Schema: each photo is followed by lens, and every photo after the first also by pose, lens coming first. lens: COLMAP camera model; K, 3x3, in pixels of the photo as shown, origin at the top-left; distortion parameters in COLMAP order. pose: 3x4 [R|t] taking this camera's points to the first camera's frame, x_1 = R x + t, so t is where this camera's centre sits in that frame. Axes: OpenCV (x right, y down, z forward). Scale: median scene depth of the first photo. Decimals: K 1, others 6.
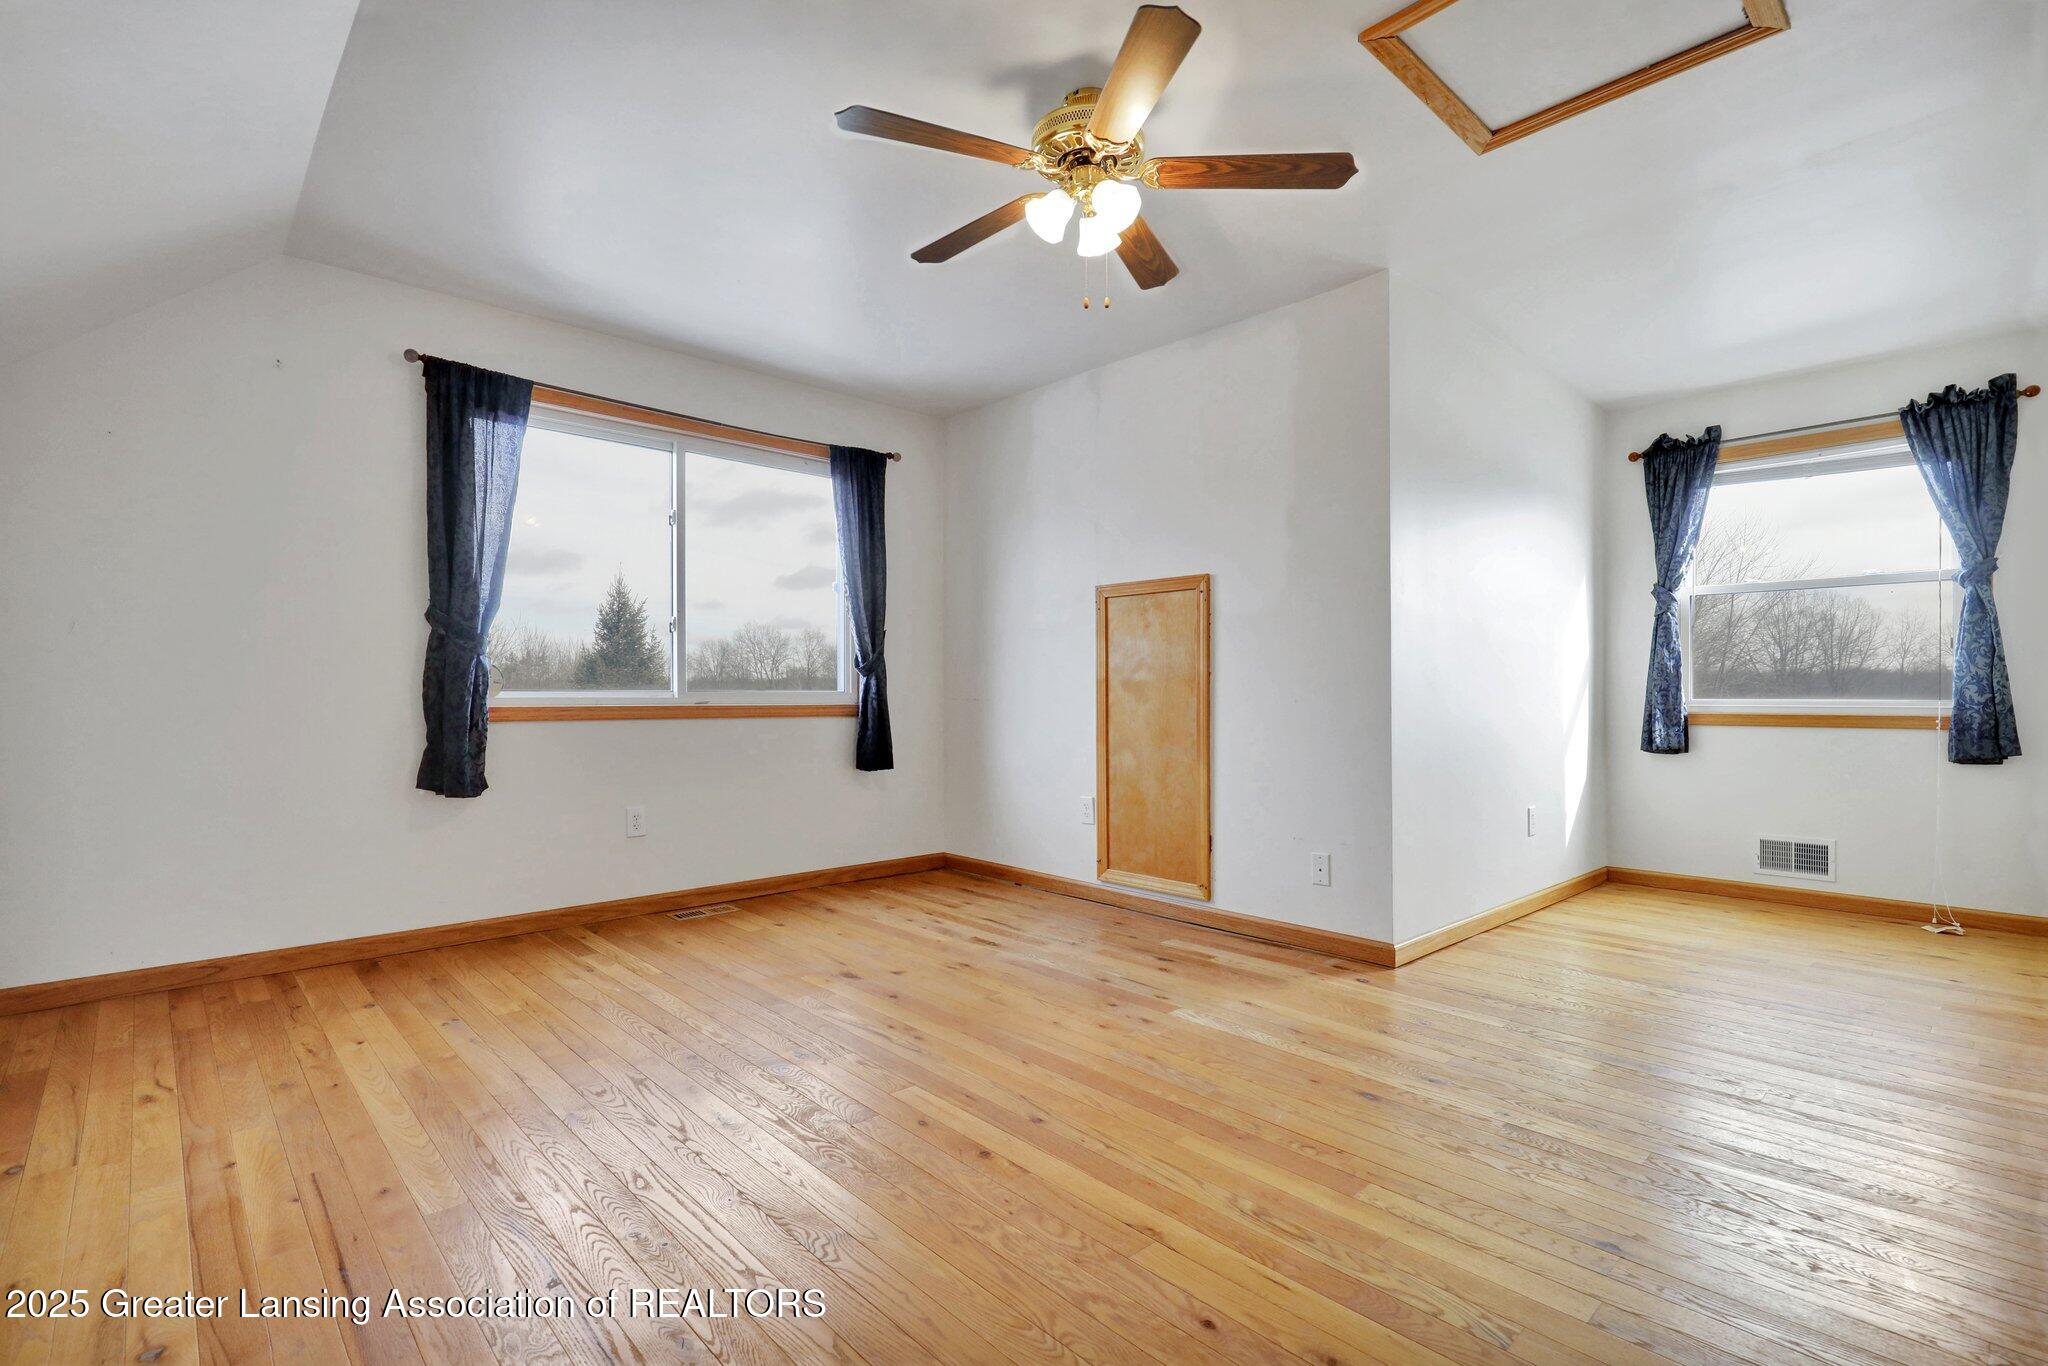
lens RADIAL K [[945.7, 0, 1032.6], [0, 945.7, 684.2], [0, 0, 1]] dist [0.000055, -0.000048]
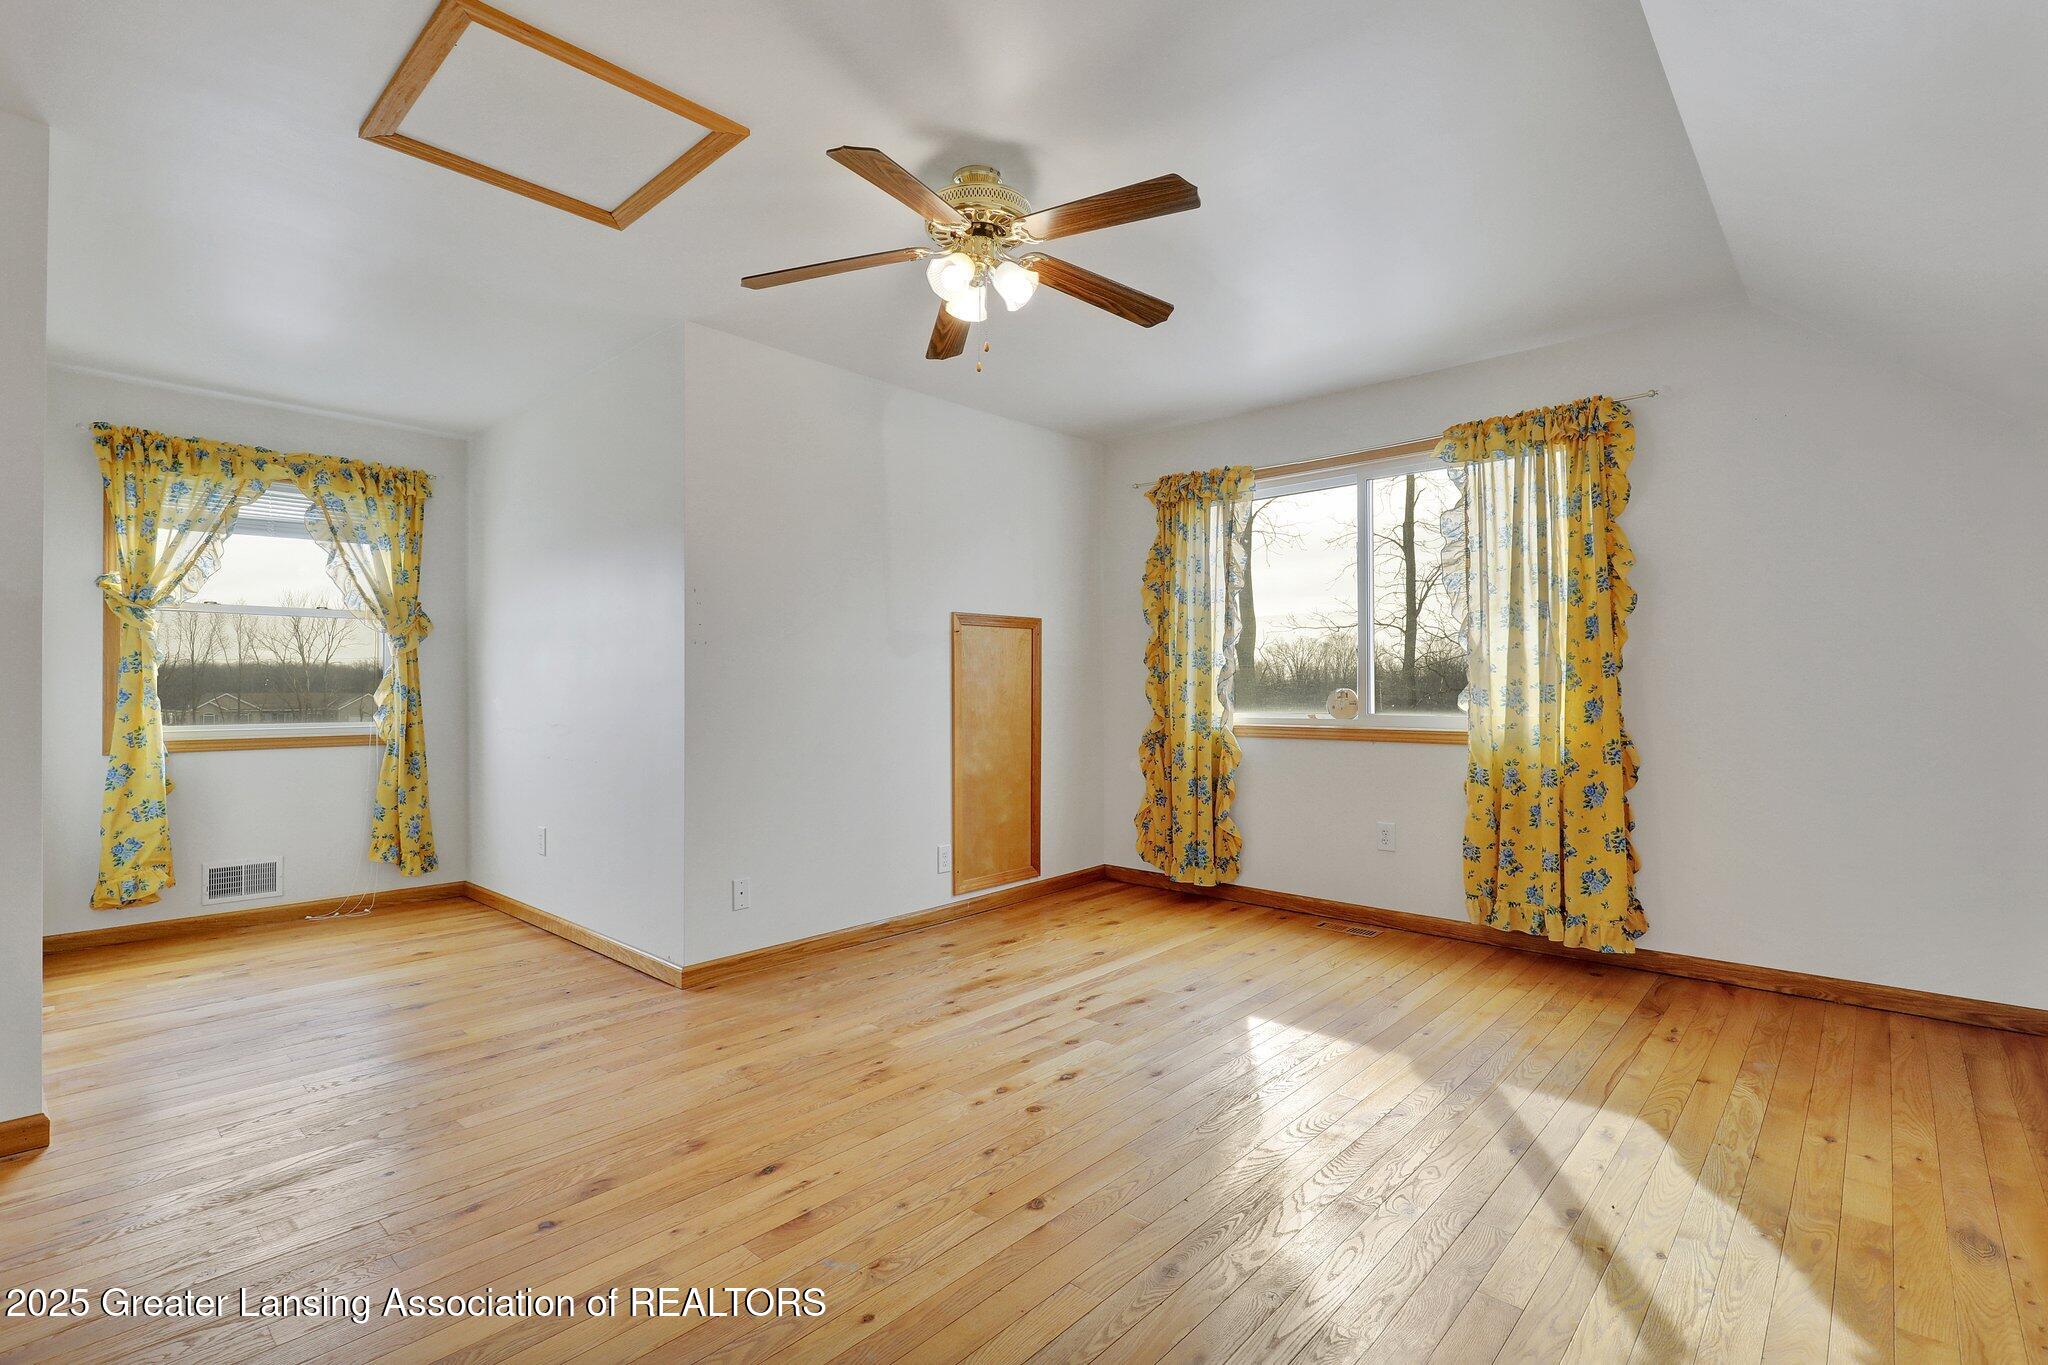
lens RADIAL K [[945.7, 0, 1032.2], [0, 945.7, 684.7], [0, 0, 1]] dist [0.000055, -0.000048]
pose [[-0.075928, 0.019351, 0.996926, -0.308766], [0.014733, 0.999724, -0.018283, 0.004478], [-0.997004, 0.013300, -0.076192, 0.258003]]
